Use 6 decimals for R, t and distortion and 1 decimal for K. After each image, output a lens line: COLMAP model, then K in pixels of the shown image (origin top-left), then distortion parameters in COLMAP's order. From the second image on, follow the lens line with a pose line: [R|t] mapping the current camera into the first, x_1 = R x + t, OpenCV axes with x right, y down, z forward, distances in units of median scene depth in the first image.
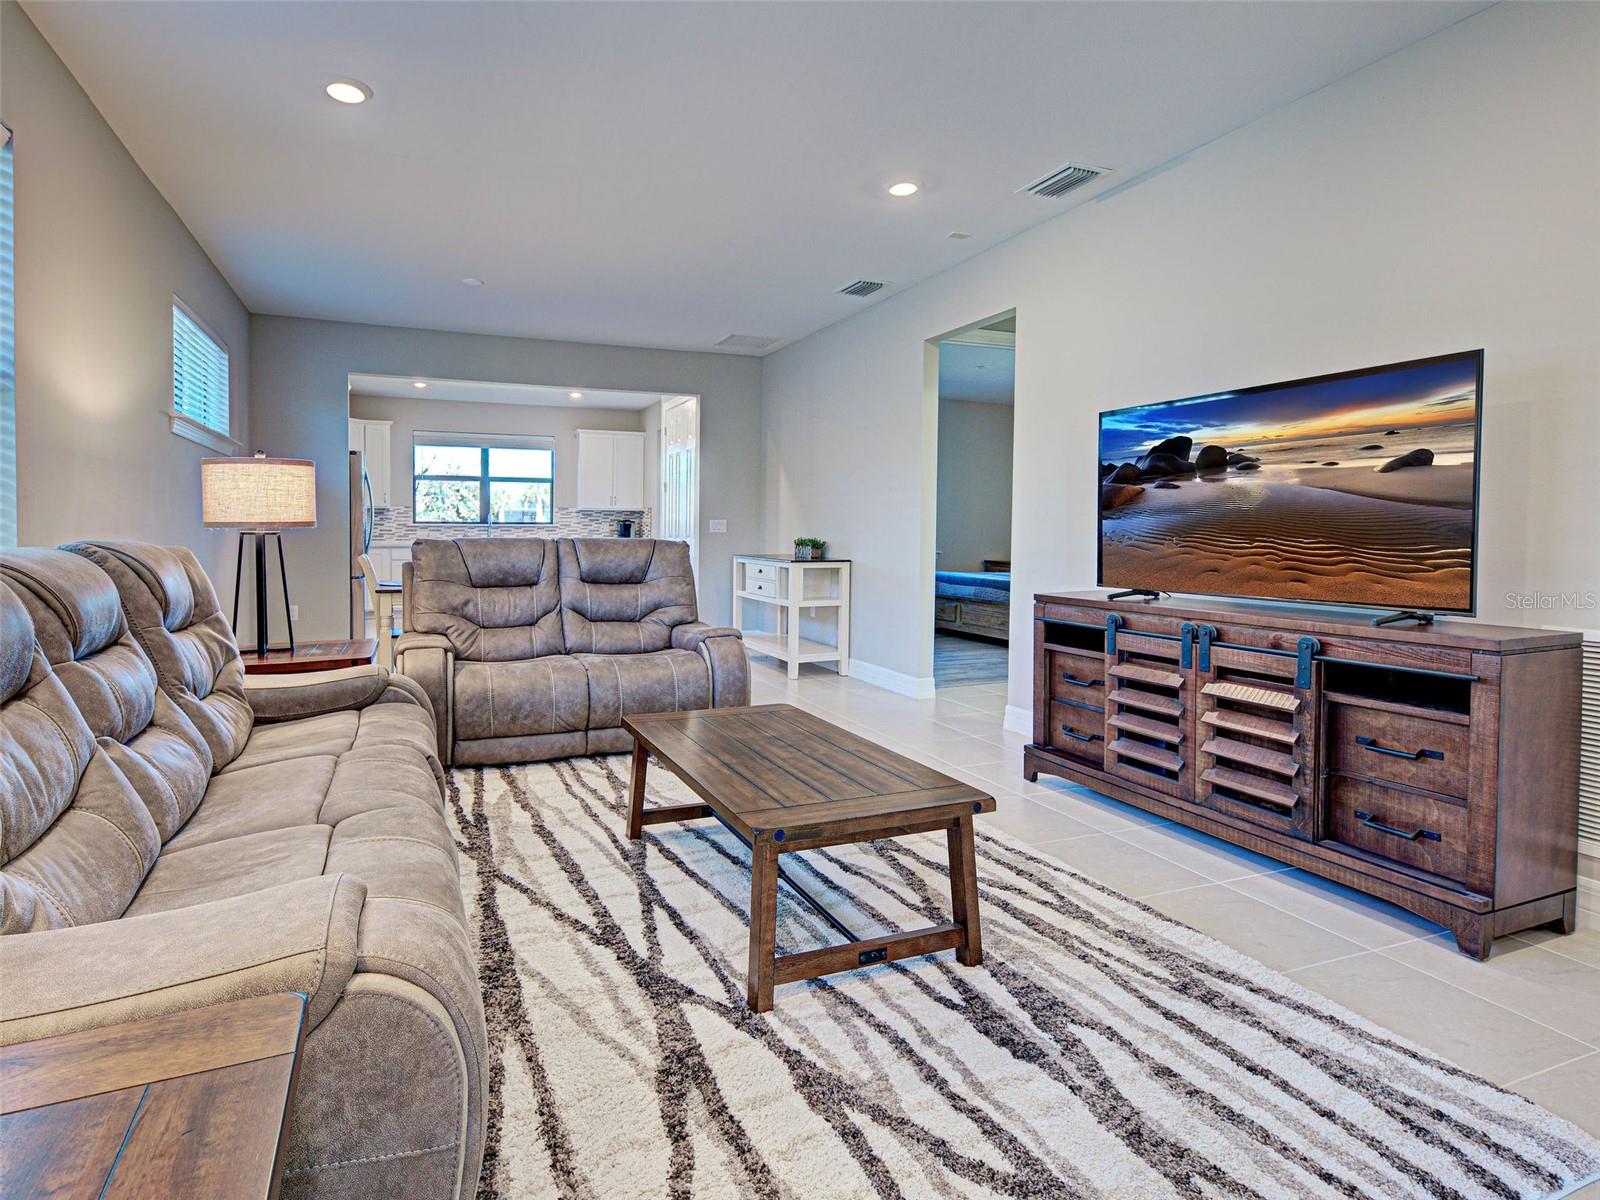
lens RADIAL K [[855.3, 0, 770.8], [0, 855.3, 554.4], [0, 0, 1]] dist [0.023103, -0.008449]
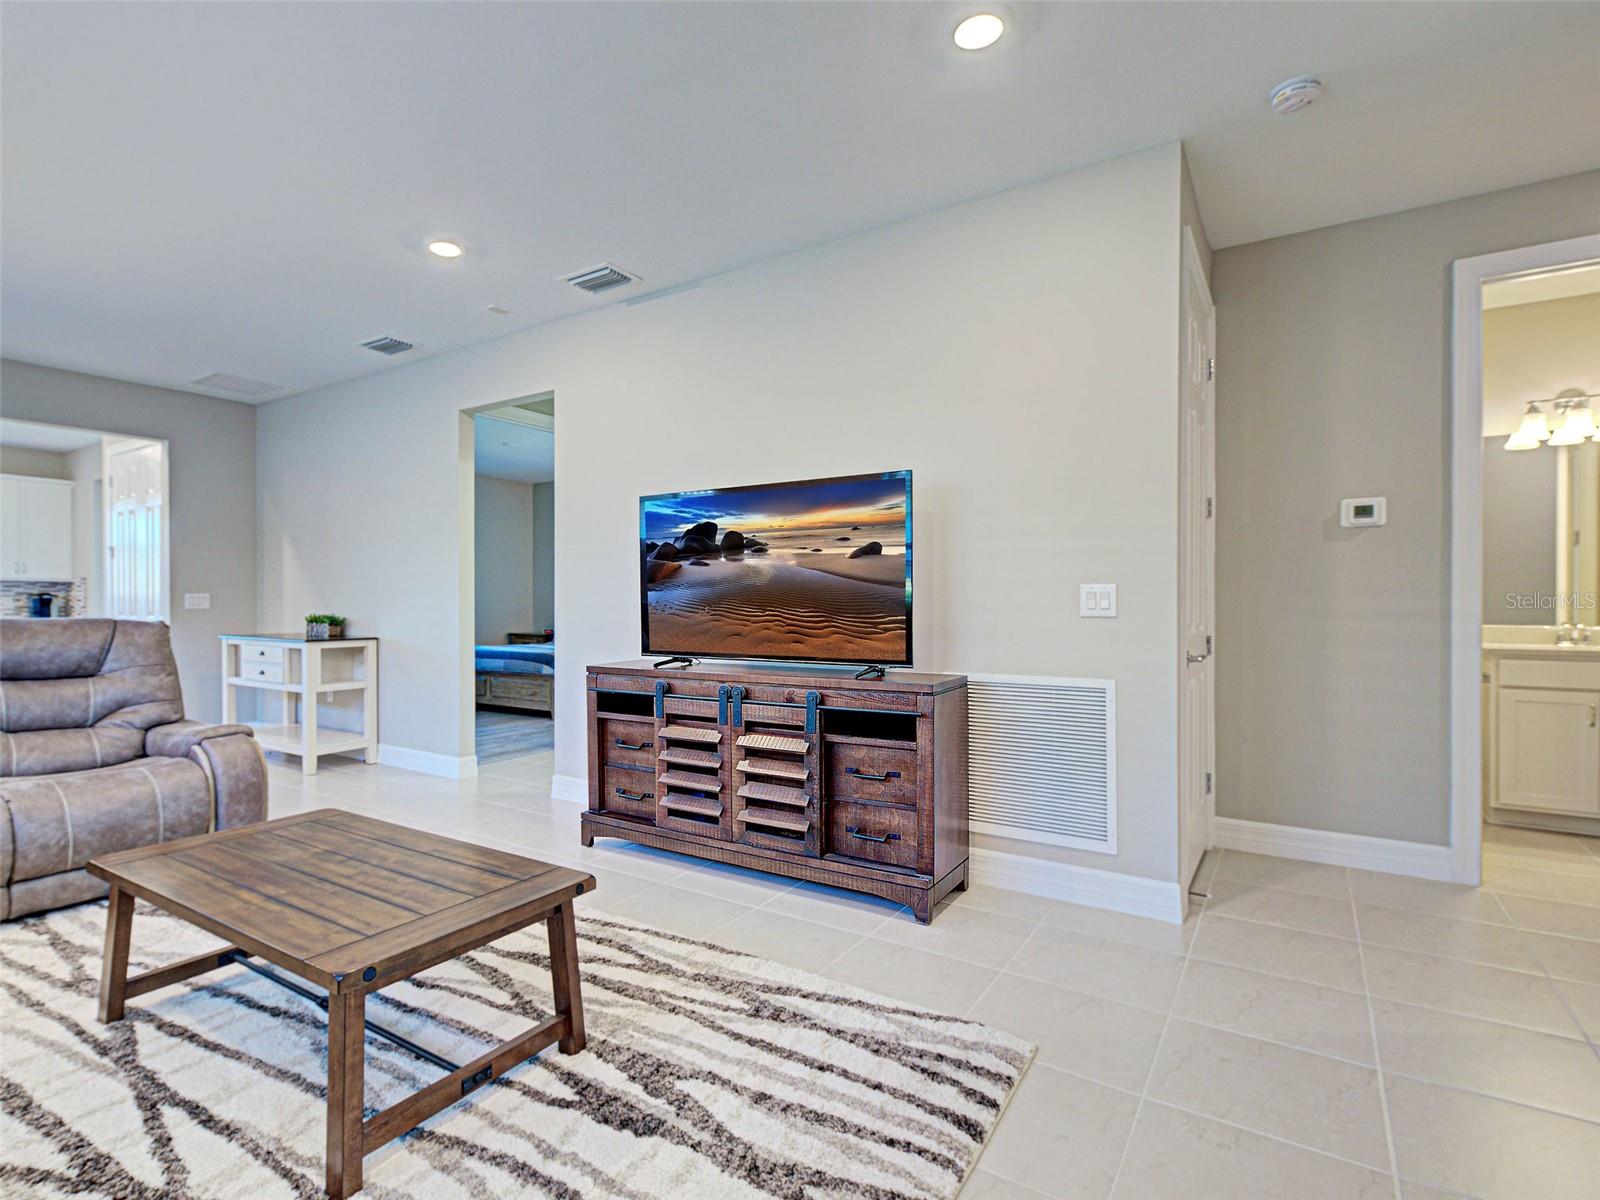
lens RADIAL K [[792.6, 0, 745.4], [0, 792.6, 612.2], [0, 0, 1]] dist [0.008960, -0.002369]
pose [[0.832755, -0.010837, 0.553535, -0.081733], [0.019660, 0.999757, -0.010004, -0.006783], [-0.553292, 0.019213, 0.832766, 0.111638]]
